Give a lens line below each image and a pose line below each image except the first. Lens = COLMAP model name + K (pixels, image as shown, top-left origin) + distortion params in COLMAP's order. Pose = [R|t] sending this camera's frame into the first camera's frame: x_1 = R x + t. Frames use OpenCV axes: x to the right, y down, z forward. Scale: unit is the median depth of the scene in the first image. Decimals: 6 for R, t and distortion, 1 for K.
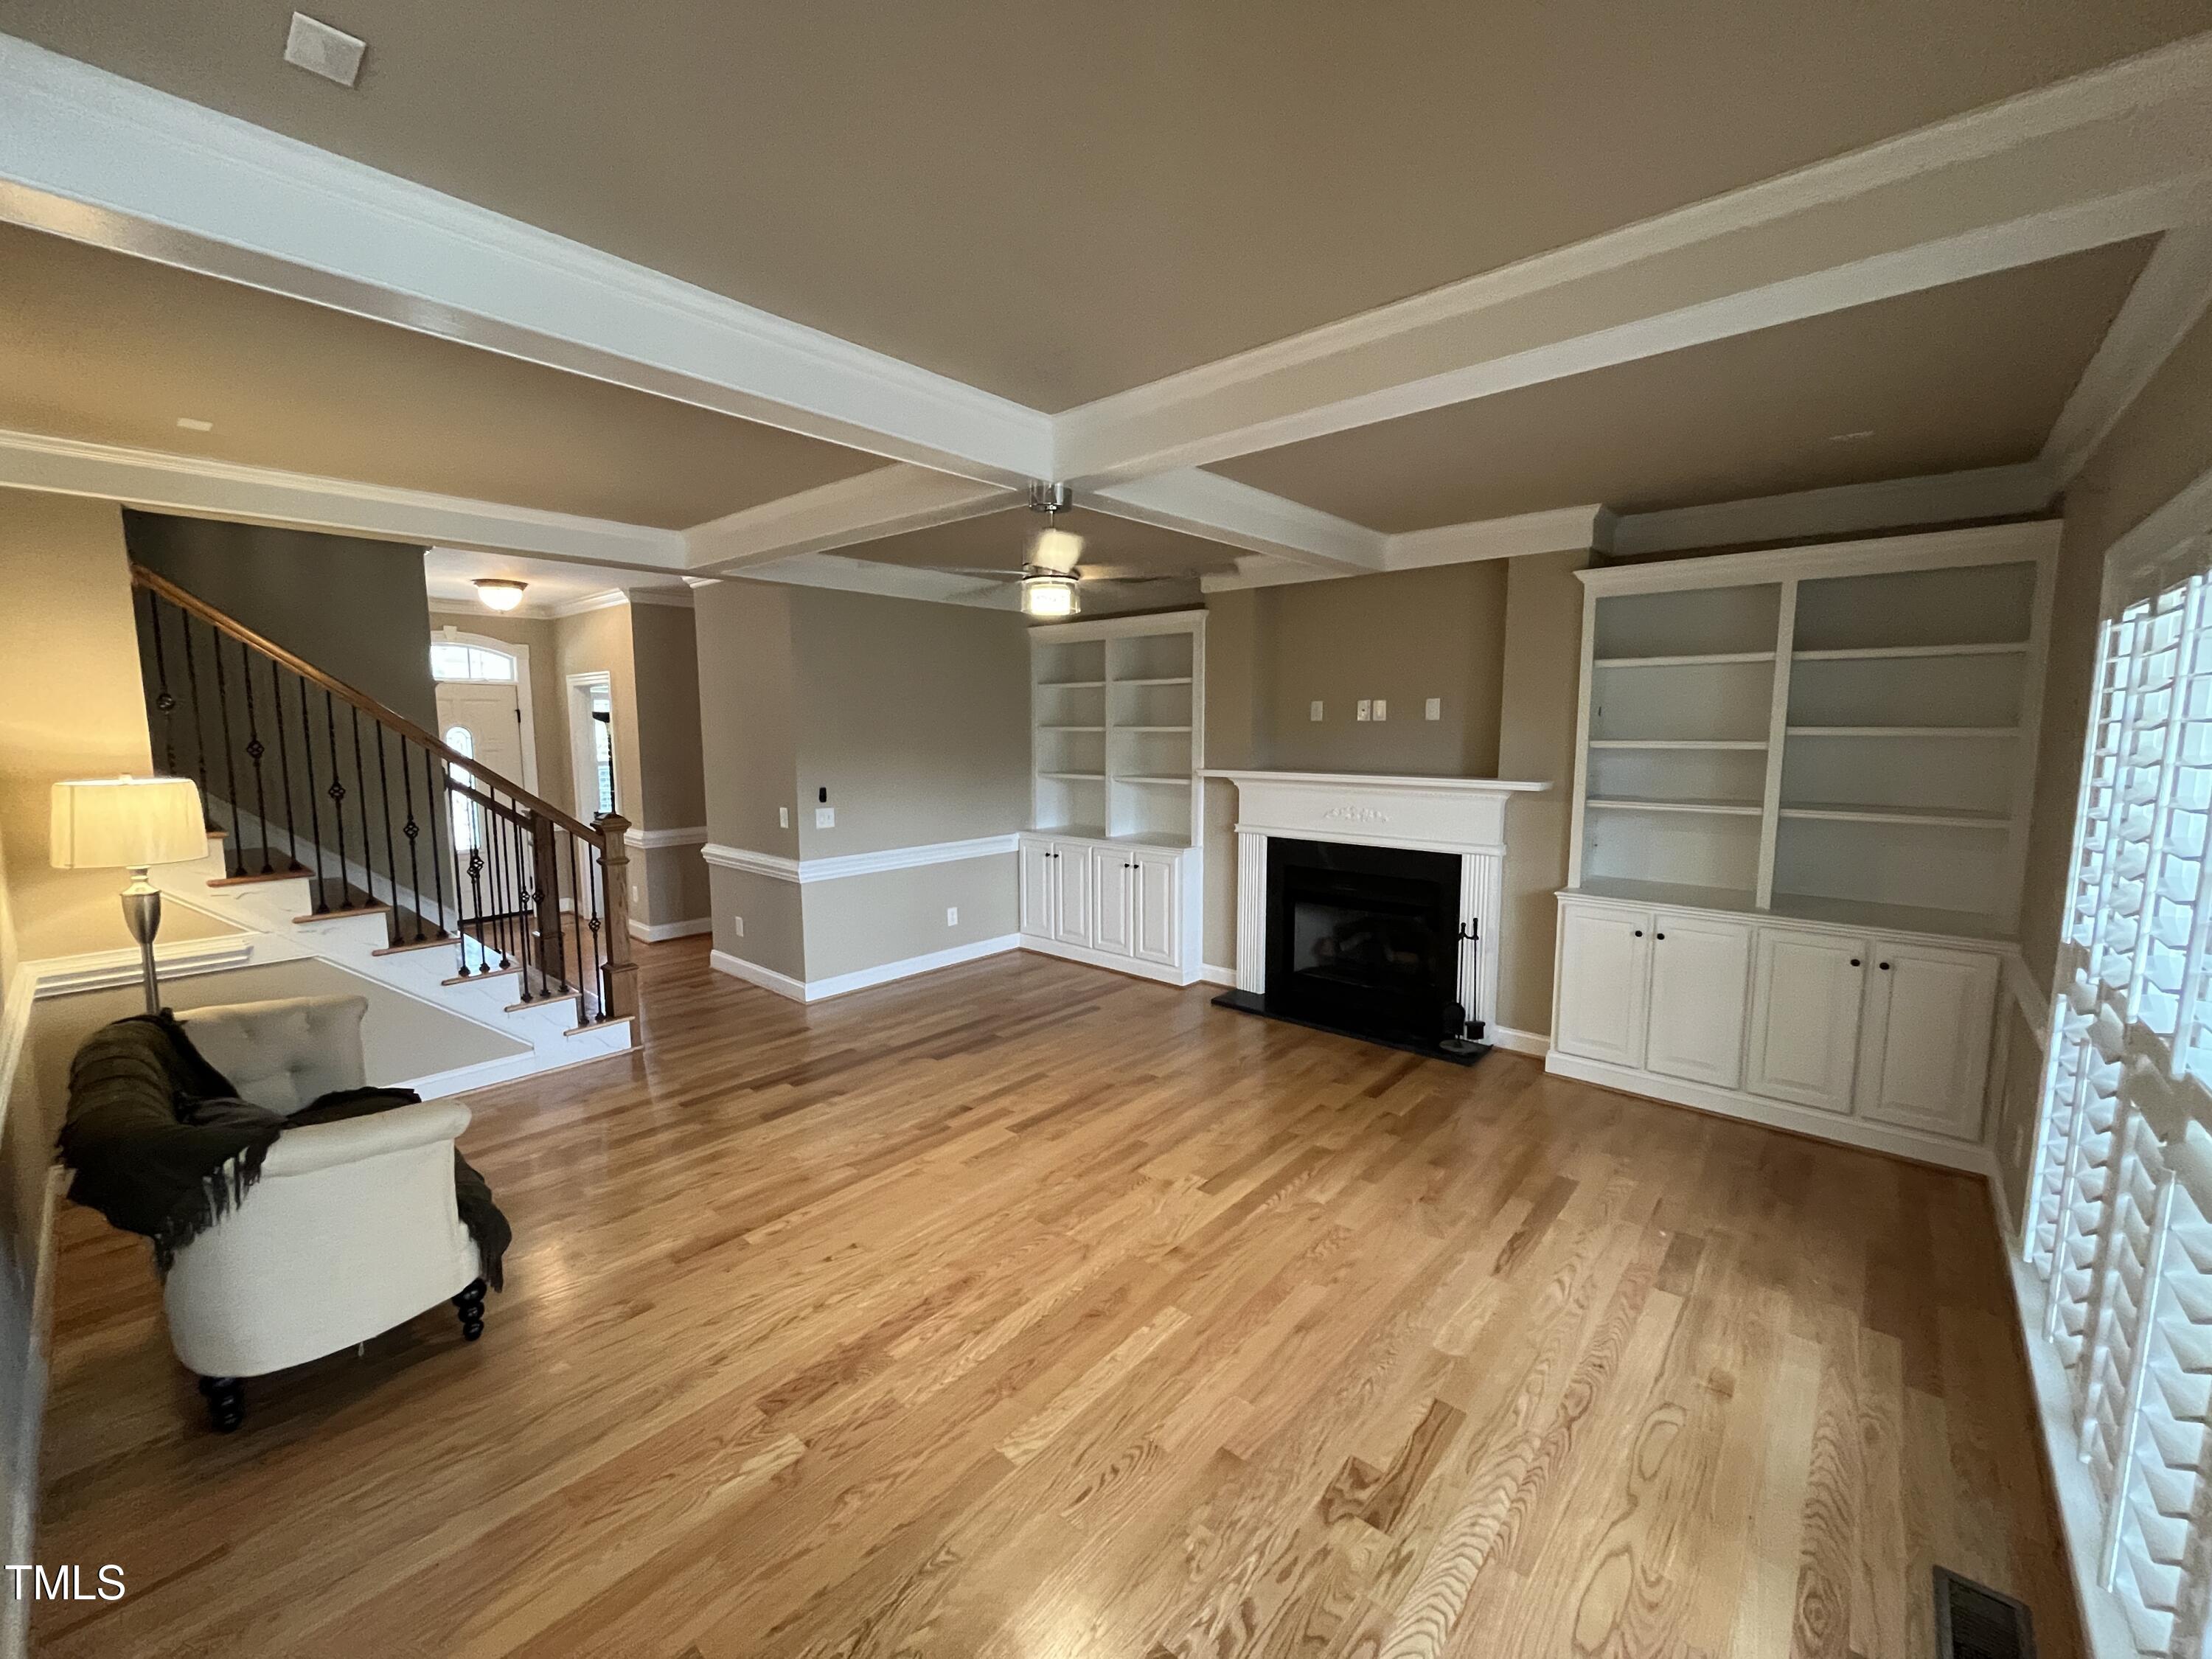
lens RADIAL K [[894.3, 0, 1106.0], [0, 894.3, 822.3], [0, 0, 1]] dist [0.002704, -0.000428]
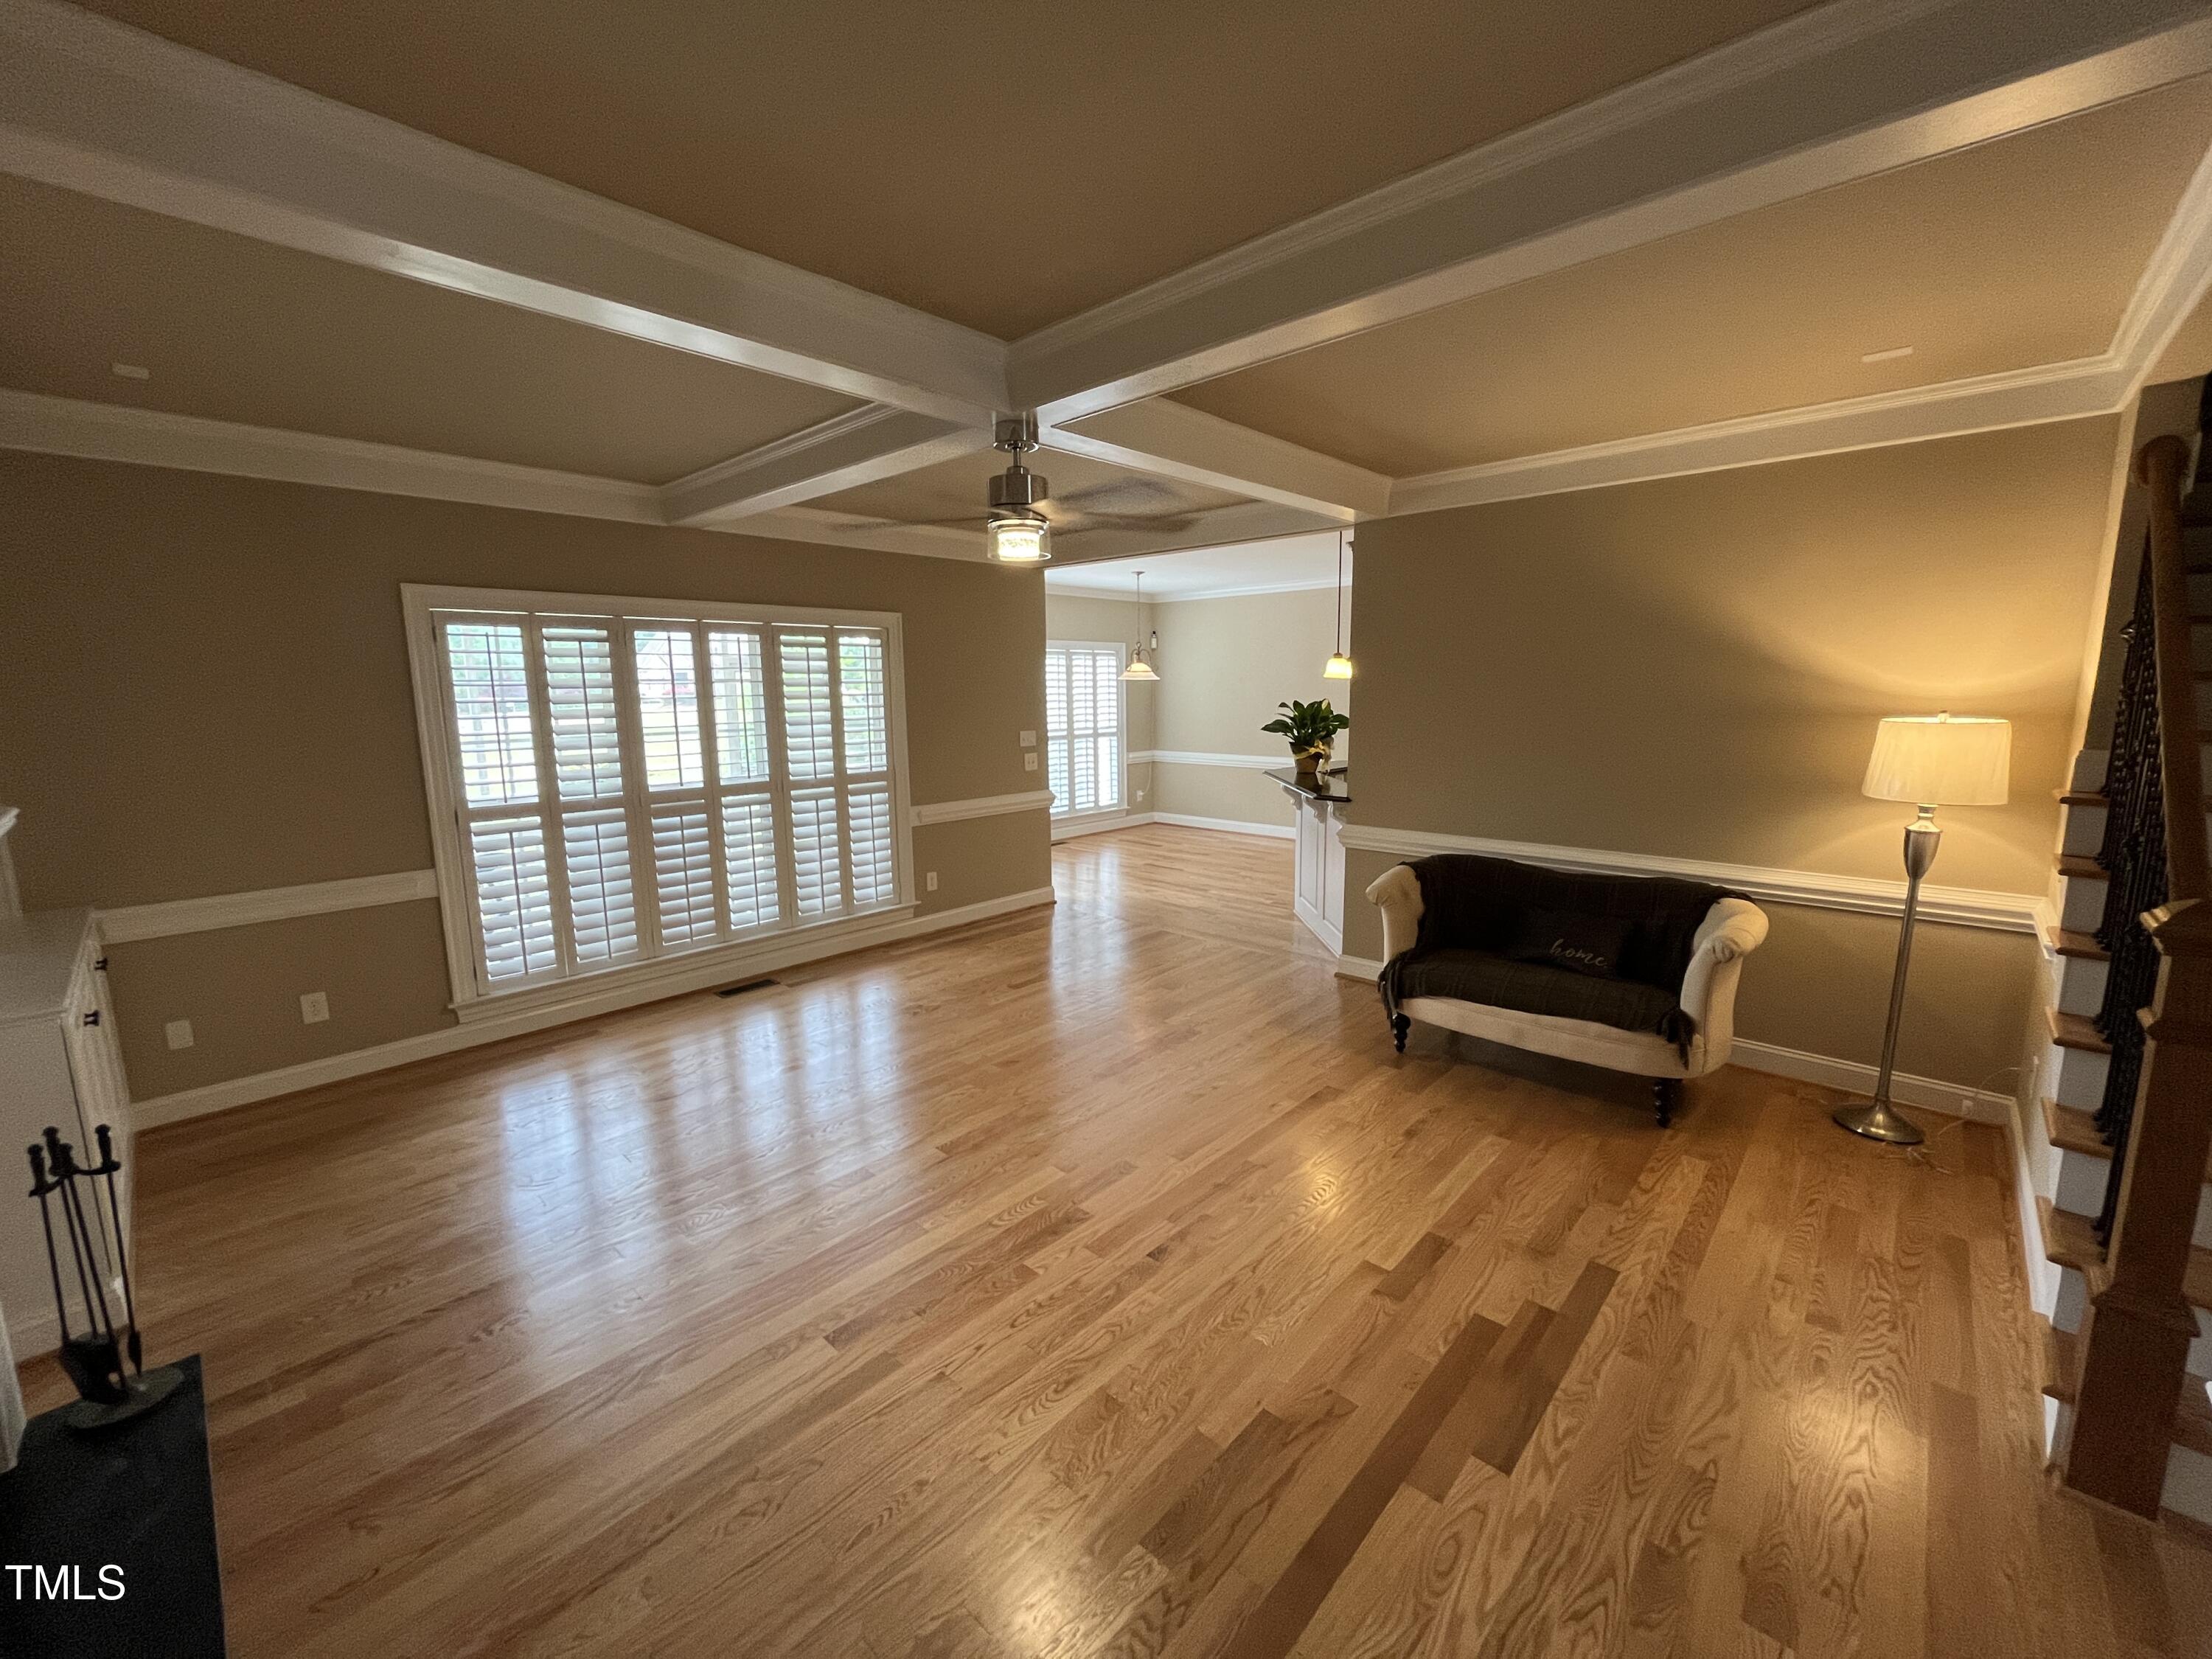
lens RADIAL K [[894.3, 0, 1093.0], [0, 894.3, 828.2], [0, 0, 1]] dist [0.002704, -0.000428]
pose [[-0.999128, 0.006934, 0.041174, -0.138999], [0.017781, 0.962887, 0.269320, -0.164710], [-0.037778, 0.269817, -0.962170, 1.551648]]
